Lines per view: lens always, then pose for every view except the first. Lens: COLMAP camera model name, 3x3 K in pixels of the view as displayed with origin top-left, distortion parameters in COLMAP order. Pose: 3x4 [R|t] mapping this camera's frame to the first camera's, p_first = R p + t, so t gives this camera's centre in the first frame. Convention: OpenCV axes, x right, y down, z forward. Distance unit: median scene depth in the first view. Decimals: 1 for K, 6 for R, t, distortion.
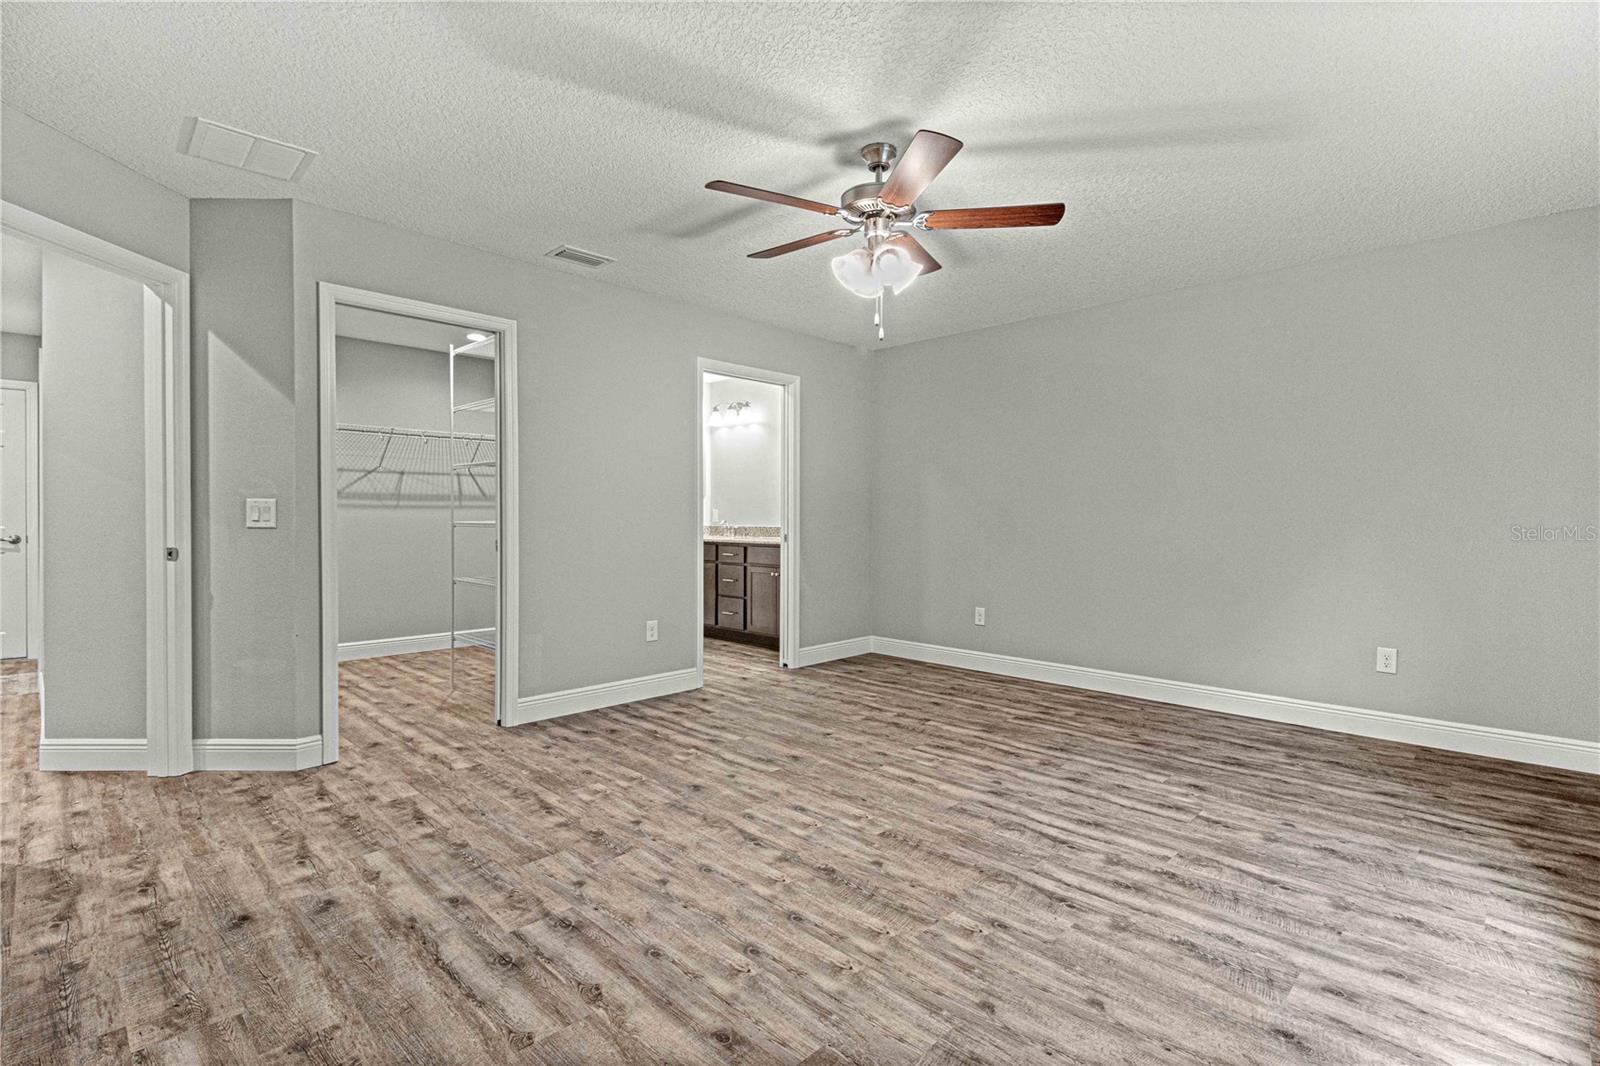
lens RADIAL K [[742.7, 0, 804.9], [0, 742.7, 527.7], [0, 0, 1]] dist [0.022587, -0.015113]
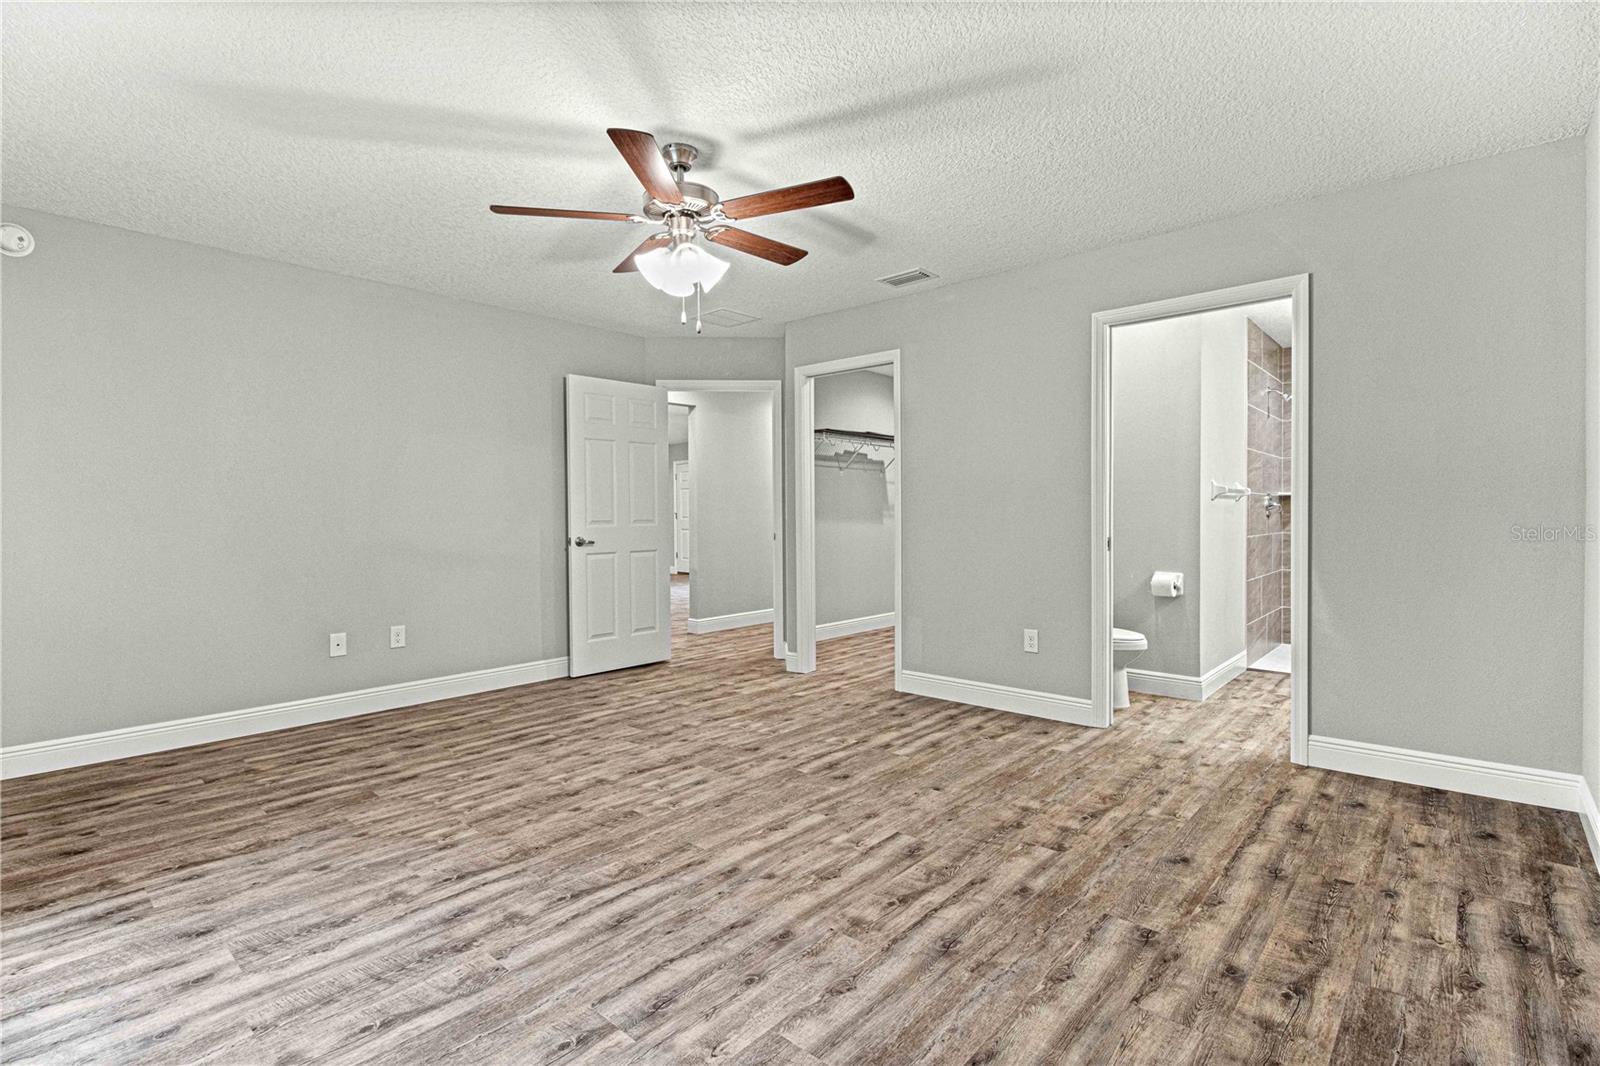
lens RADIAL K [[744.5, 0, 803.3], [0, 744.5, 516.2], [0, 0, 1]] dist [0.015742, -0.013054]
pose [[0.048501, -0.001580, -0.998822, 1.108925], [-0.006168, 0.999979, -0.001881, -0.013974], [0.998804, 0.006252, 0.048490, 1.108199]]
